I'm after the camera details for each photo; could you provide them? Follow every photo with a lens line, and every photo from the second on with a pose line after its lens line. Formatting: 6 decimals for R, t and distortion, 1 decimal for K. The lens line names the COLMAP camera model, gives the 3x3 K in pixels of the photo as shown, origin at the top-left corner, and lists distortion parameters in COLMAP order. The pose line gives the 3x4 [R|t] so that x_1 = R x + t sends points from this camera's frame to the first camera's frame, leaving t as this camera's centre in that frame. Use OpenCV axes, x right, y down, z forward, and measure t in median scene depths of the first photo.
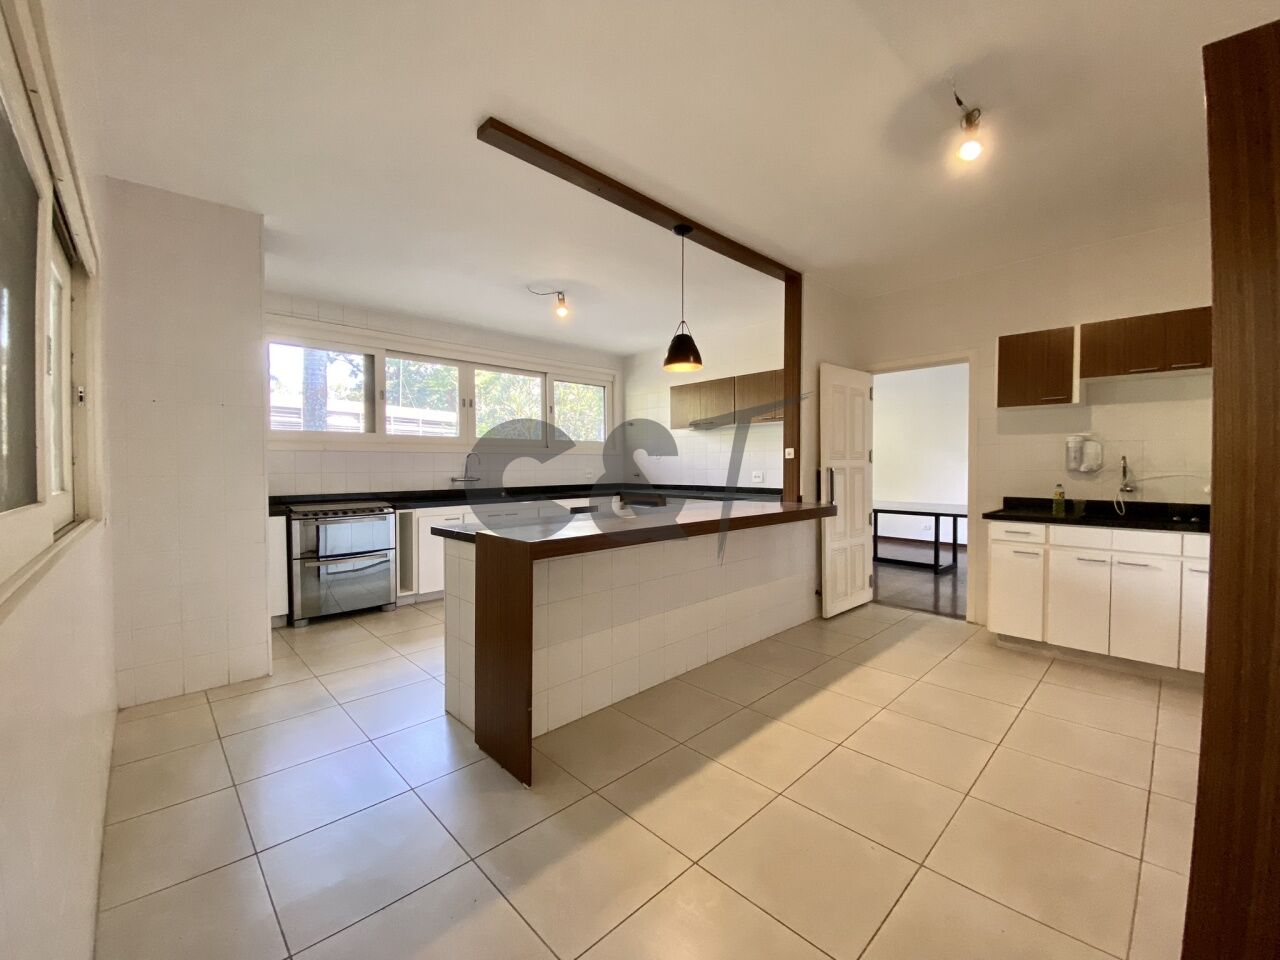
lens RADIAL K [[521.3, 0, 643.3], [0, 521.3, 476.3], [0, 0, 1]] dist [-0.004818, -0.004555]
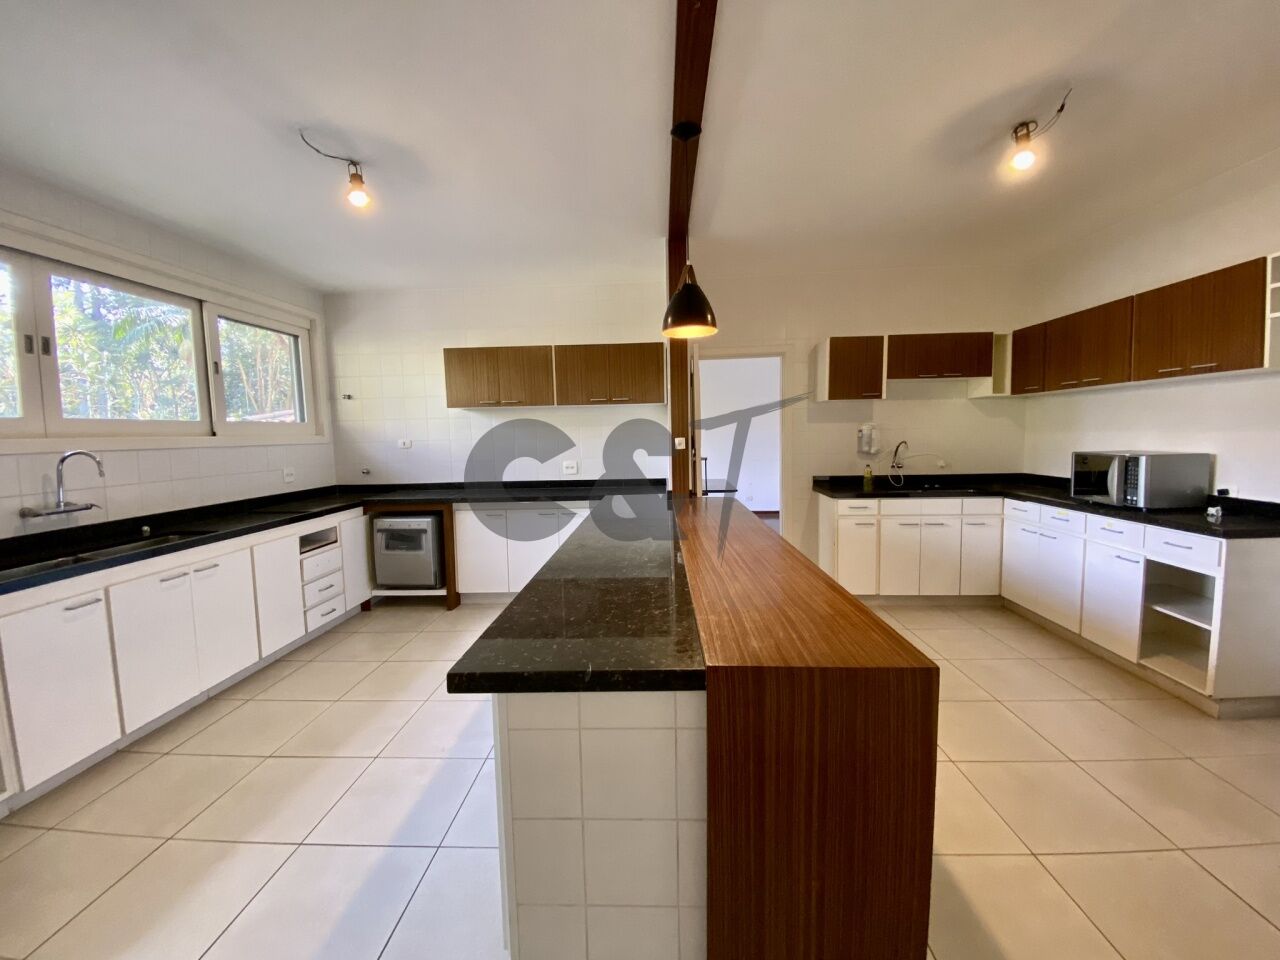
lens RADIAL K [[521.3, 0, 641.4], [0, 521.3, 479.8], [0, 0, 1]] dist [-0.004818, -0.004555]
pose [[0.723727, -0.074429, 0.686061, -0.368712], [0.034810, 0.996838, 0.071423, -0.047216], [-0.689208, -0.027809, 0.724030, 0.407560]]
